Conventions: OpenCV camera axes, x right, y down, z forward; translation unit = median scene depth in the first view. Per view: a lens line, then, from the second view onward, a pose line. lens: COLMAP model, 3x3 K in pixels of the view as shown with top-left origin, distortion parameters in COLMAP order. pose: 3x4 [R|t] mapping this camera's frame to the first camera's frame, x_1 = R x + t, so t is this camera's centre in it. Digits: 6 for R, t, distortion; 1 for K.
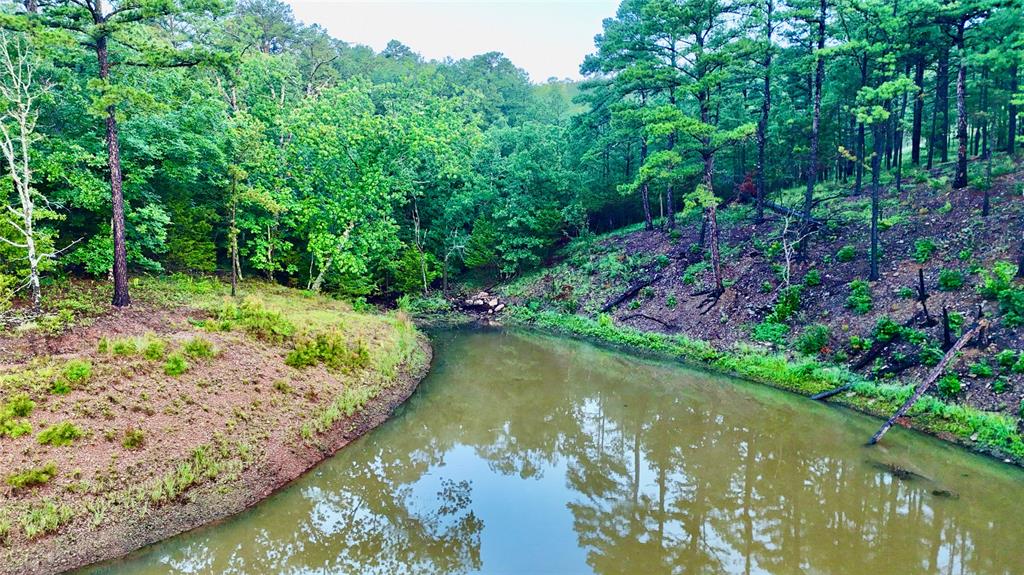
lens RADIAL K [[760.3, 0, 512.0], [0, 760.3, 287.5], [0, 0, 1]] dist [0.038185, -0.000299]
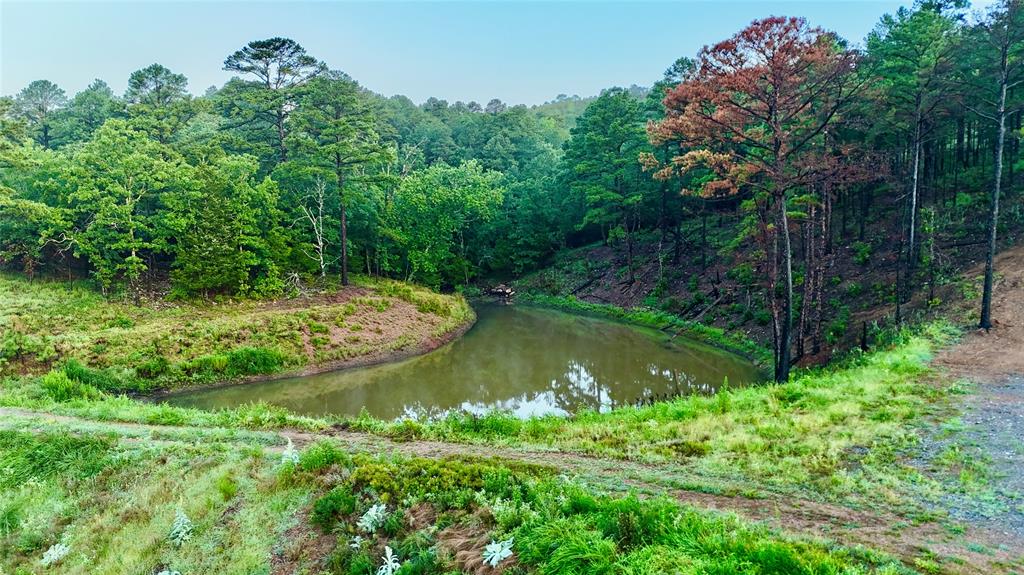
lens RADIAL K [[760.3, 0, 512.0], [0, 760.3, 287.5], [0, 0, 1]] dist [0.038185, -0.000299]
pose [[0.999842, -0.001850, -0.017700, 0.014435], [0.001763, 0.999986, -0.004888, 0.025747], [0.017709, 0.004856, 0.999831, -0.776245]]
